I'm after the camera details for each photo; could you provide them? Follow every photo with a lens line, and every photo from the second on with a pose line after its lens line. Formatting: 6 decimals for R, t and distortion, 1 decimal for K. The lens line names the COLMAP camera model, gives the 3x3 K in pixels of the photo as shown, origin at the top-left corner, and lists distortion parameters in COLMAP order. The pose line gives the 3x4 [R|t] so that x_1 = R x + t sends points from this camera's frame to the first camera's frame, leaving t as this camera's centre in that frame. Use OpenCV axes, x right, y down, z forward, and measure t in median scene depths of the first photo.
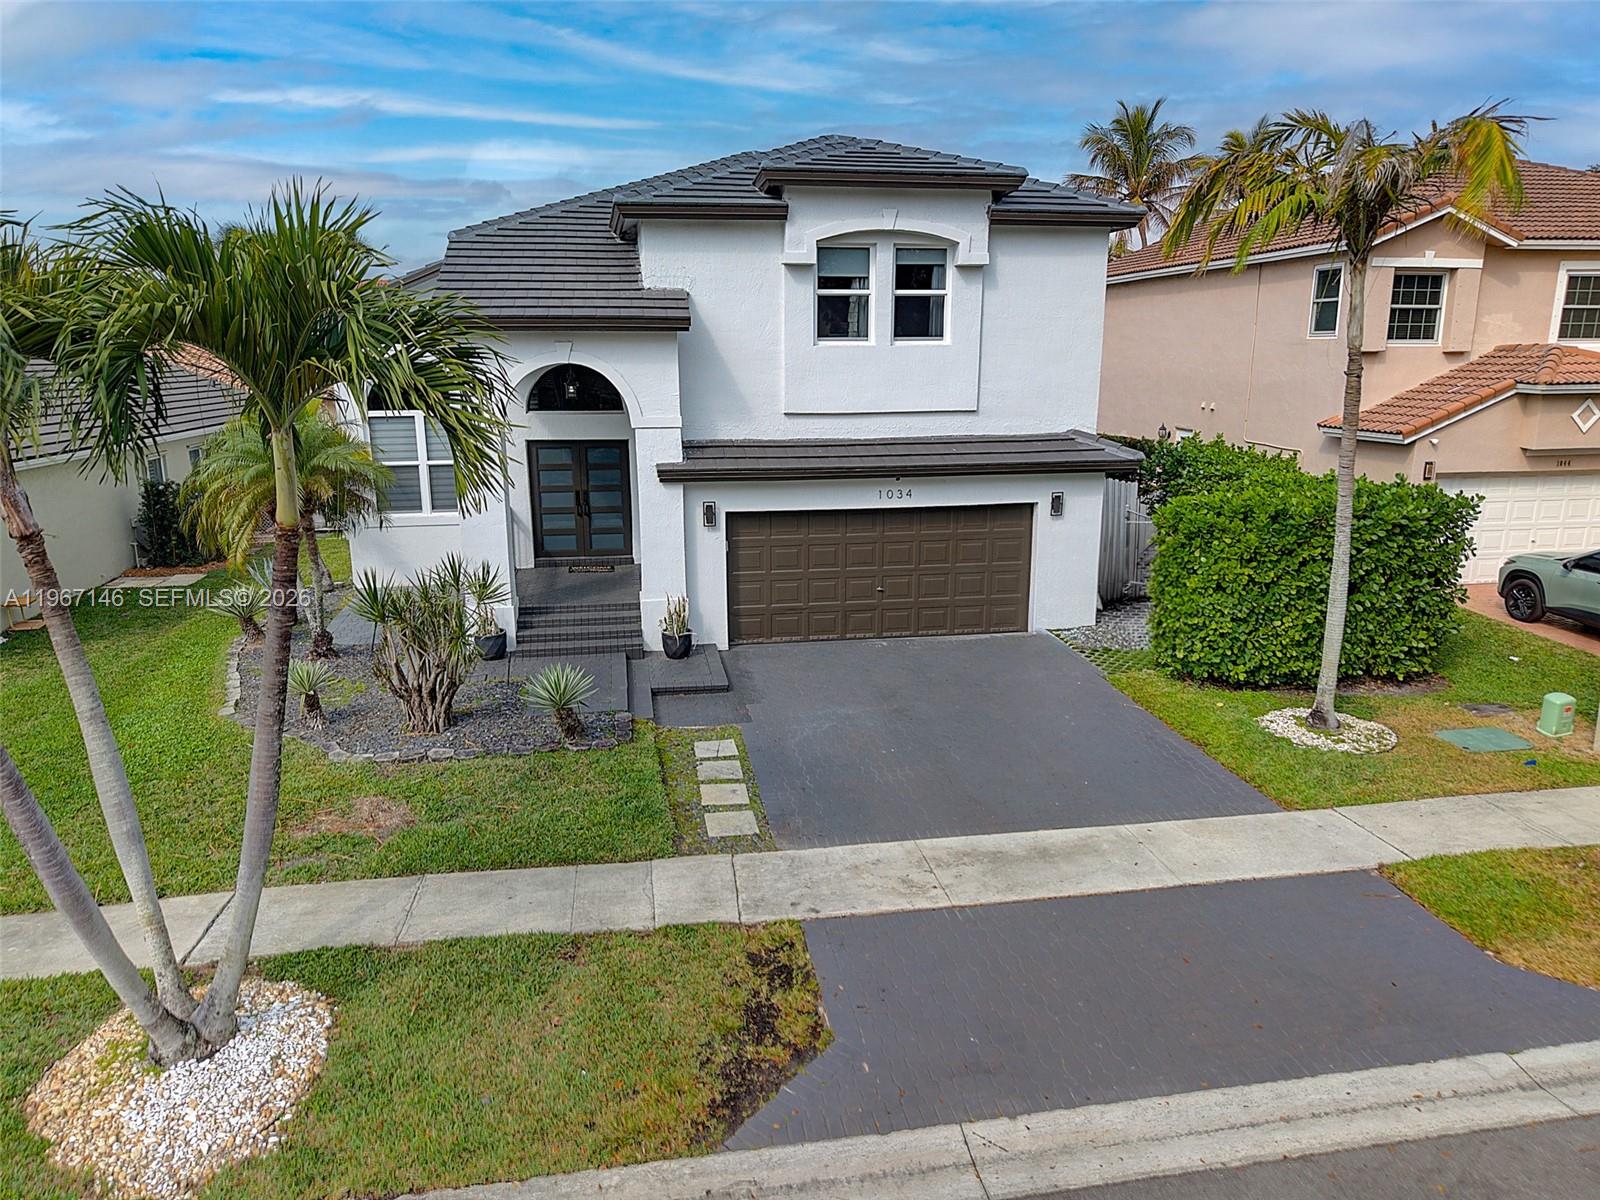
lens RADIAL K [[1070.4, 0, 804.5], [0, 1070.4, 603.8], [0, 0, 1]] dist [0.021347, -0.020994]
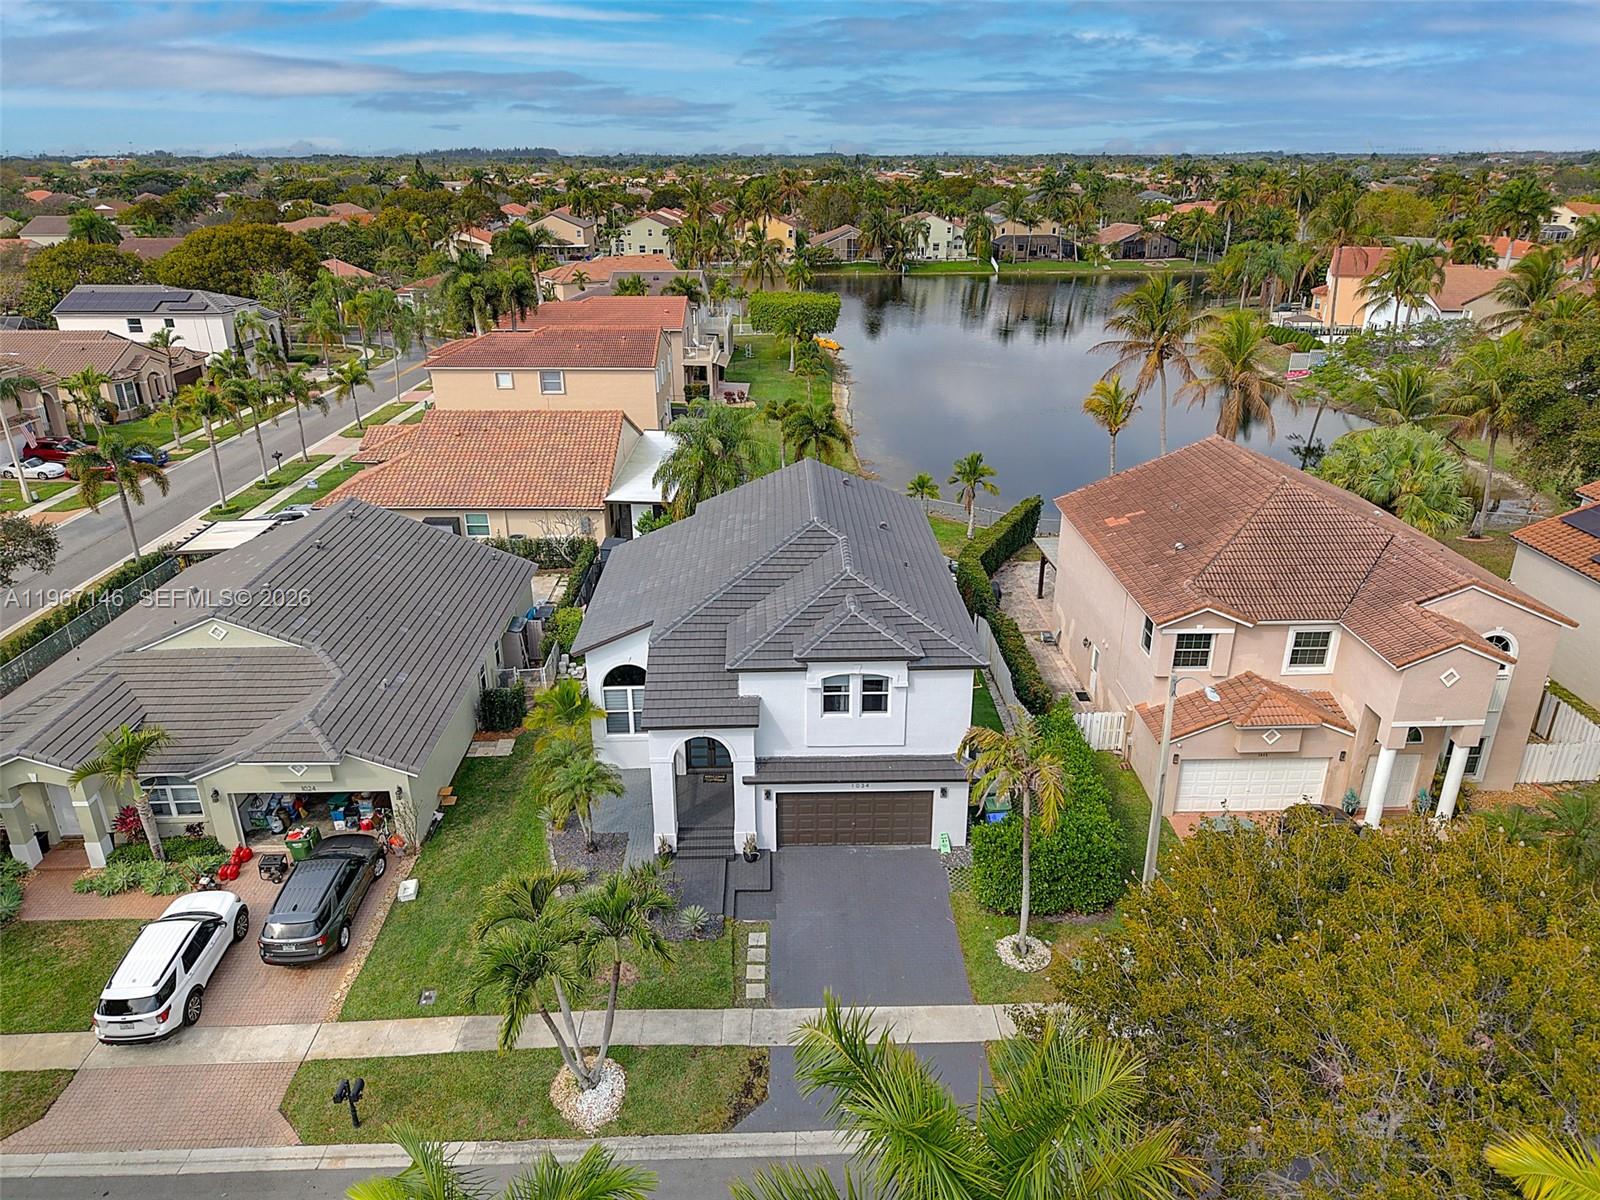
lens RADIAL K [[1070.4, 0, 800.8], [0, 1070.4, 596.4], [0, 0, 1]] dist [0.021347, -0.020994]
pose [[0.989088, 0.056185, -0.136193, 0.257602], [-0.033693, 0.986191, 0.162151, -0.877918], [0.143422, -0.155792, 0.977322, -1.051319]]
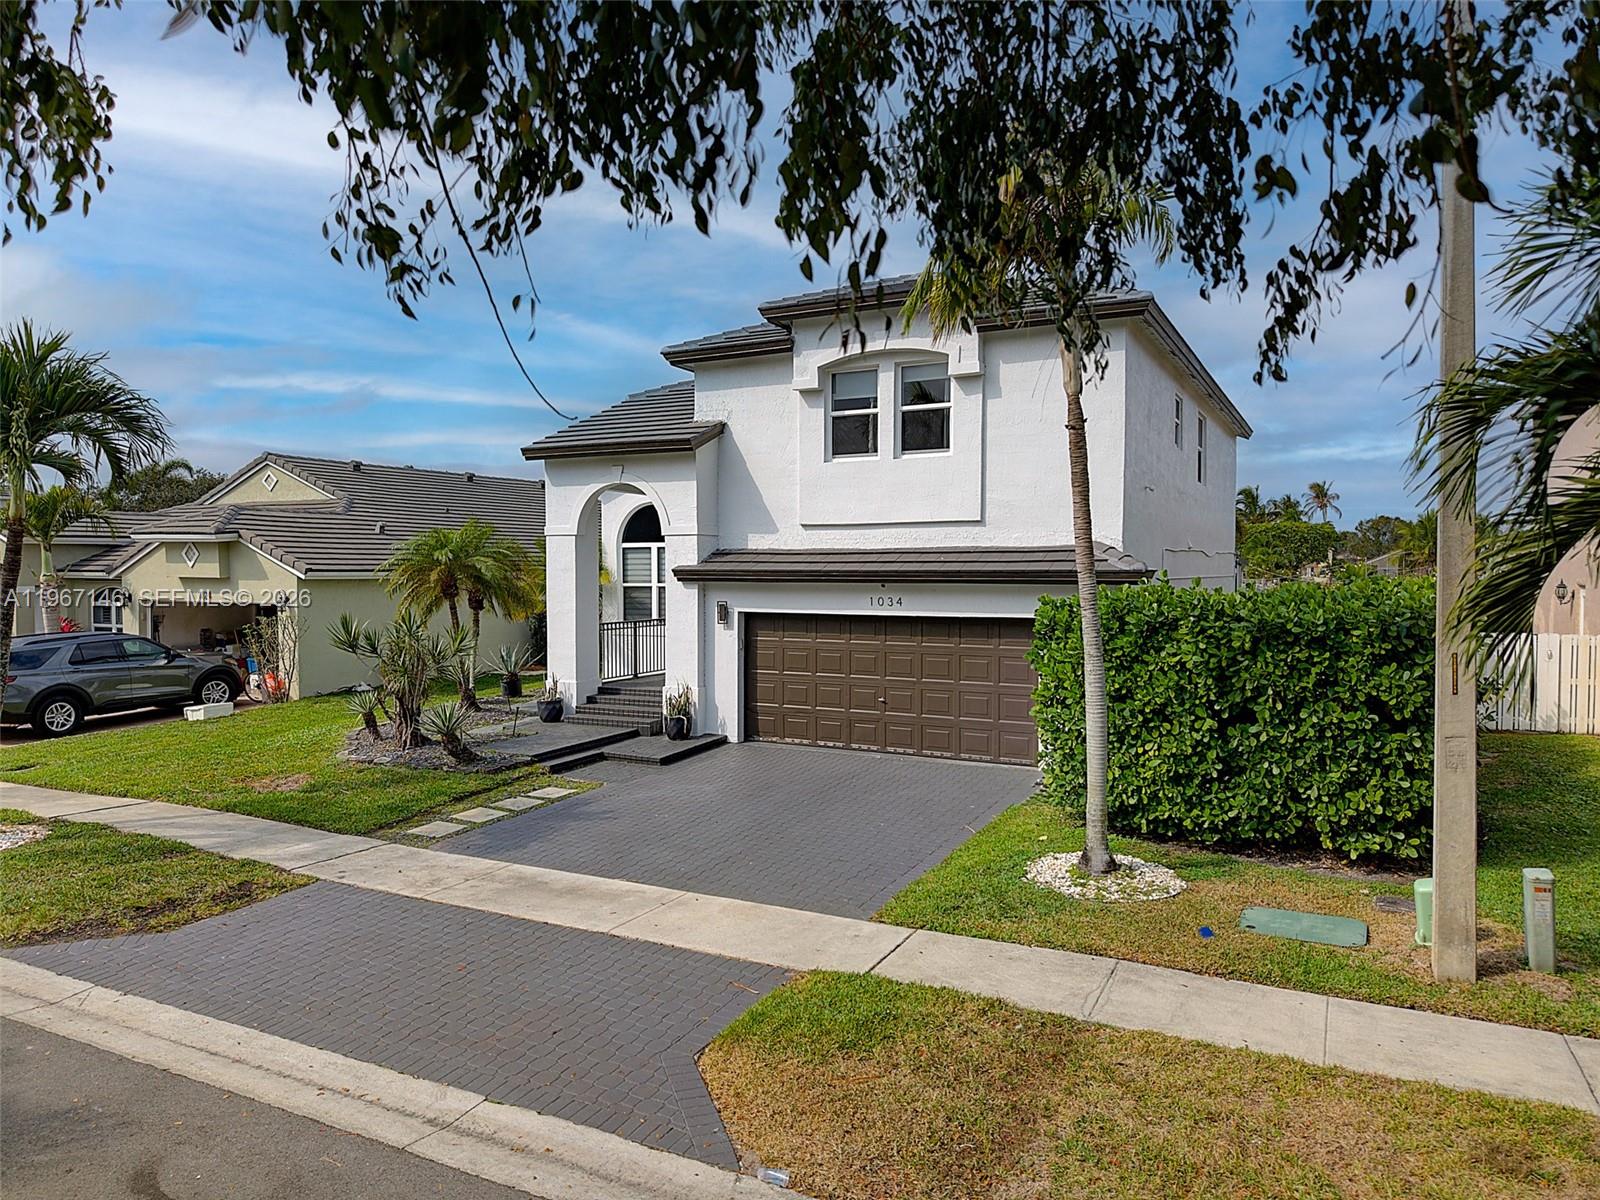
lens RADIAL K [[1070.4, 0, 799.4], [0, 1070.4, 589.3], [0, 0, 1]] dist [0.021347, -0.020994]
pose [[0.796302, 0.014347, -0.604728, 0.697209], [-0.138511, 0.977481, -0.159200, 0.061387], [0.588827, 0.210533, 0.780358, 0.198698]]
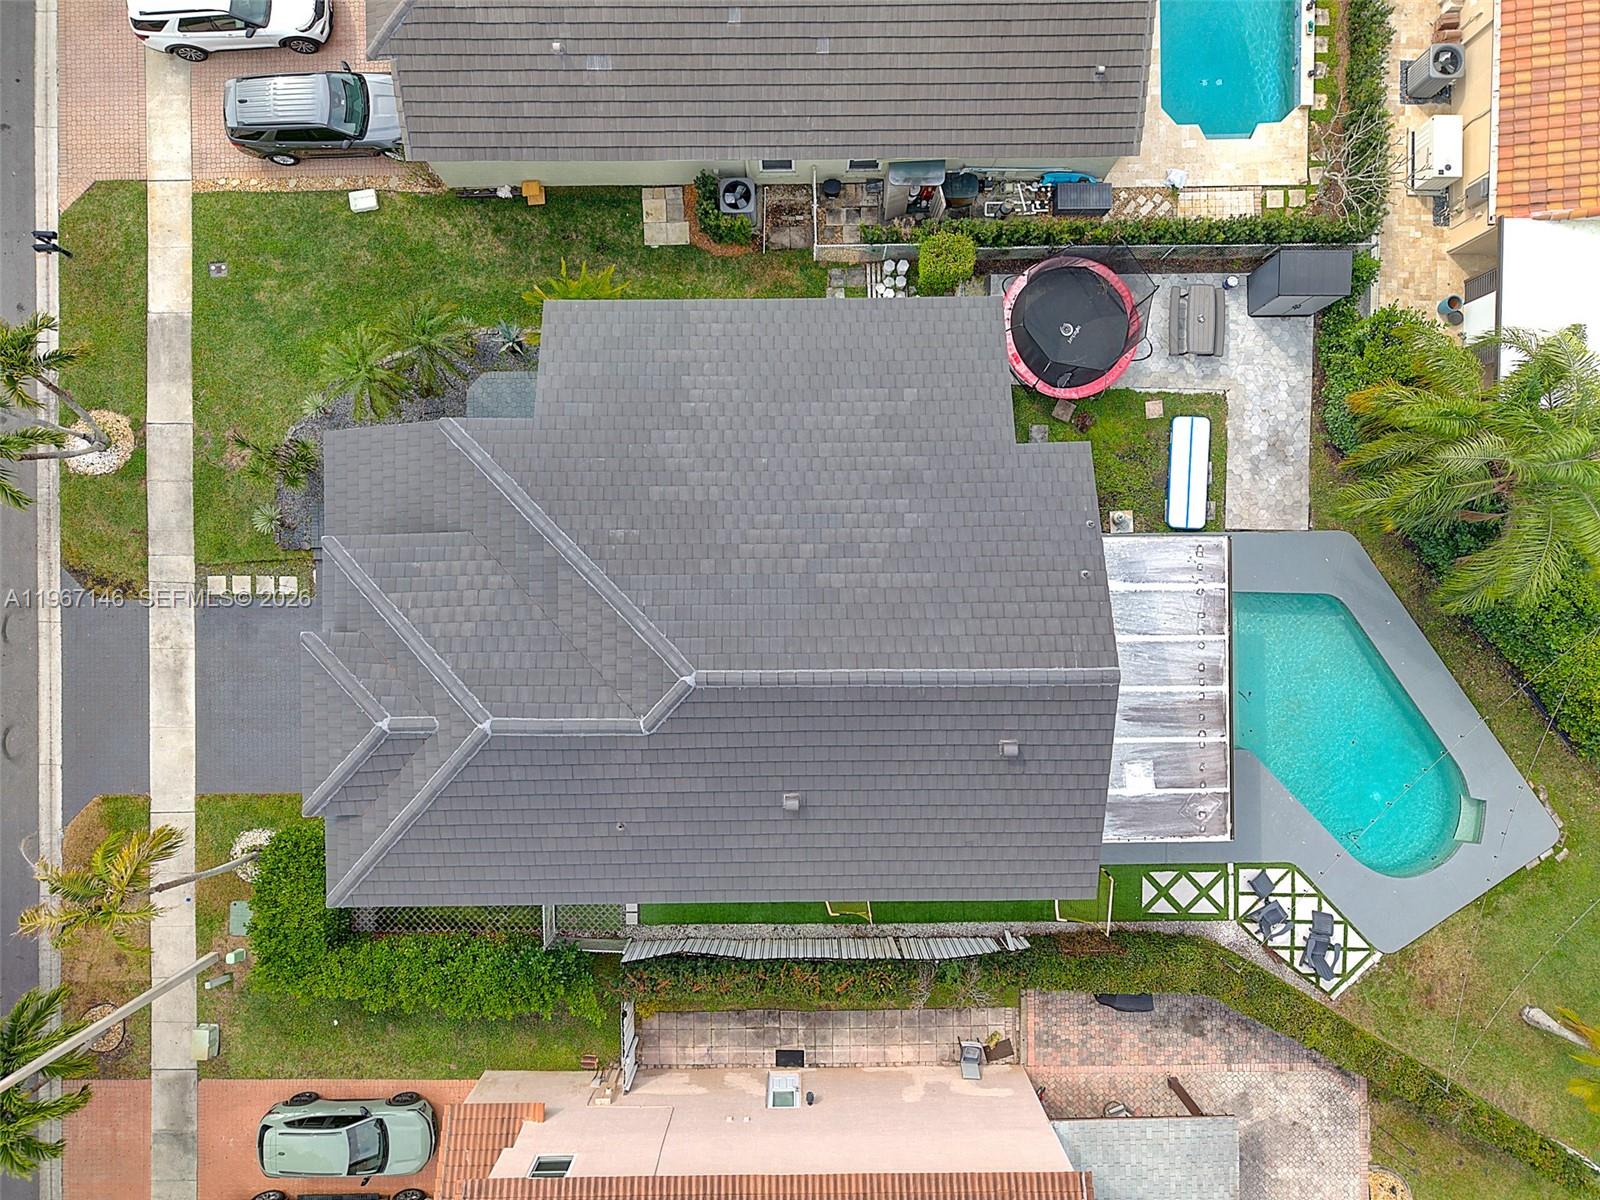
lens RADIAL K [[1070.4, 0, 805.6], [0, 1070.4, 605.4], [0, 0, 1]] dist [0.021347, -0.020994]
pose [[-0.165280, 0.986245, 0.001764, -0.199644], [-0.225406, -0.039516, 0.973463, -2.068525], [0.960143, 0.160496, 0.228837, 1.345752]]
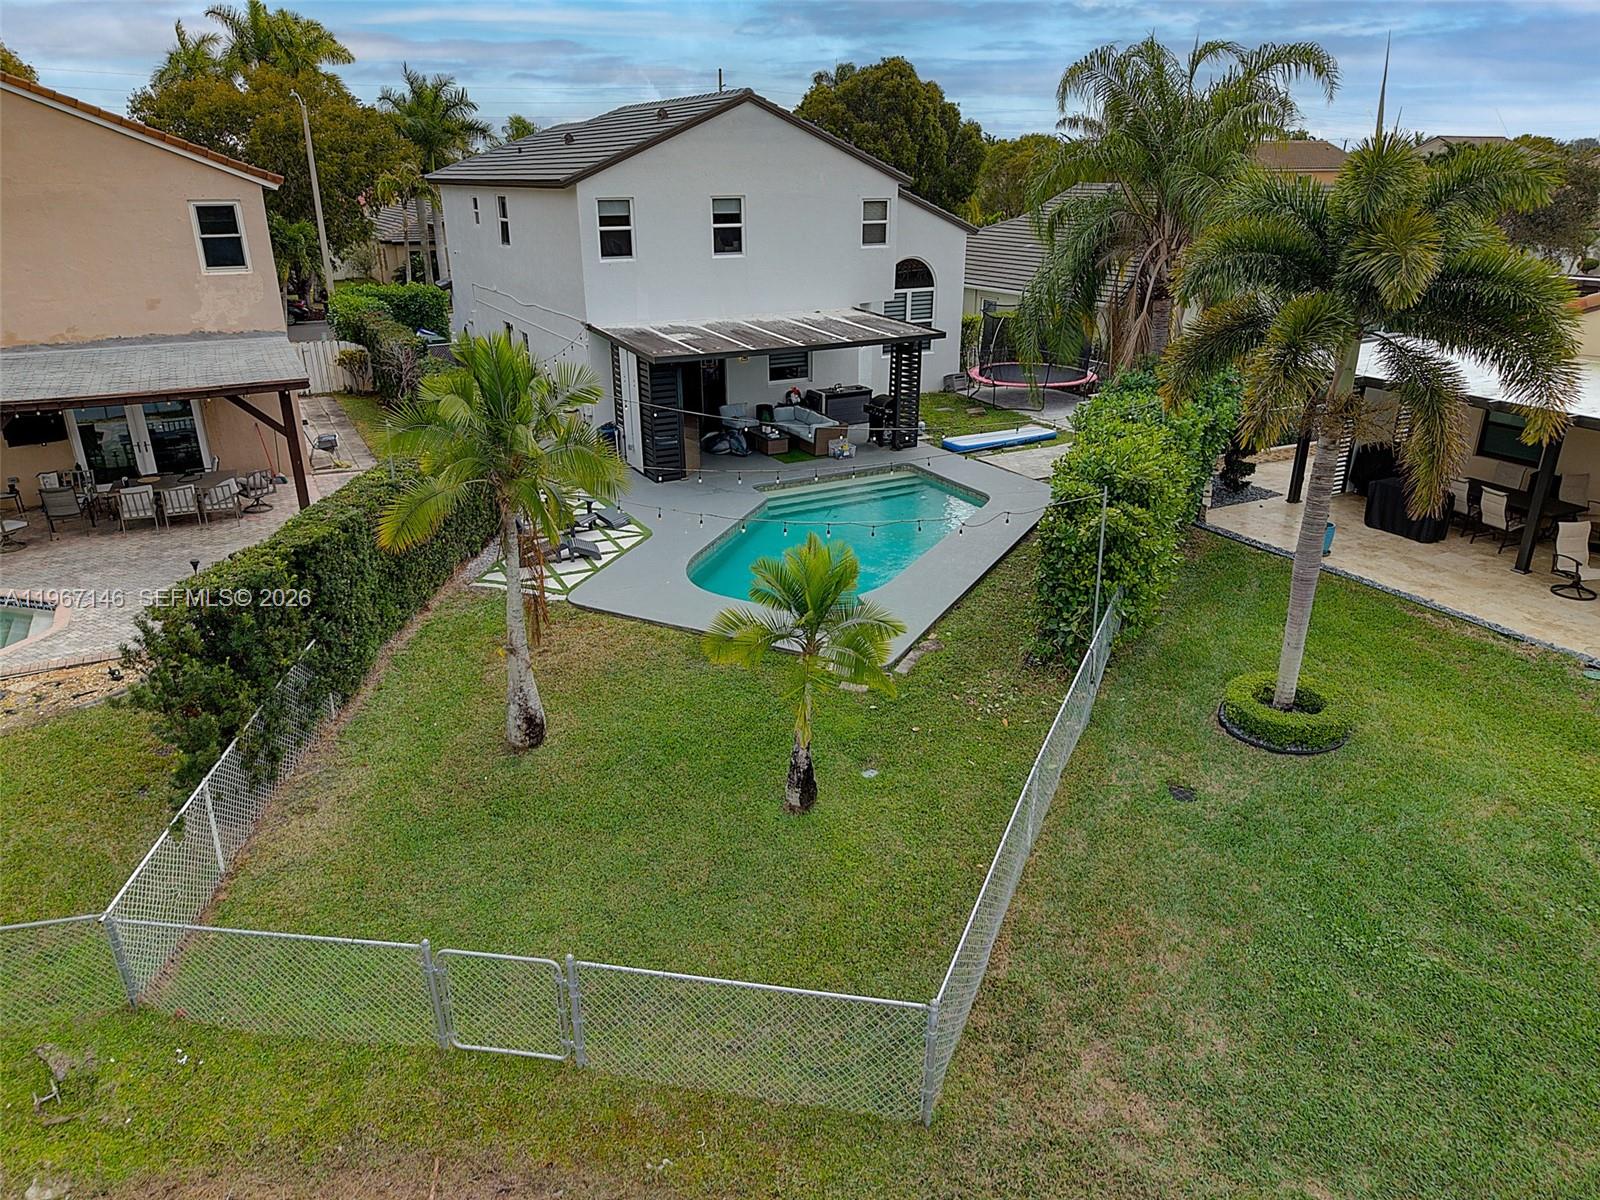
lens RADIAL K [[1070.4, 0, 800.1], [0, 1070.4, 602.1], [0, 0, 1]] dist [0.021347, -0.020994]
pose [[-0.949789, 0.123389, -0.287533, 0.364062], [-0.063344, 0.824103, 0.562887, -1.083792], [0.306412, 0.552837, -0.774908, 3.975487]]
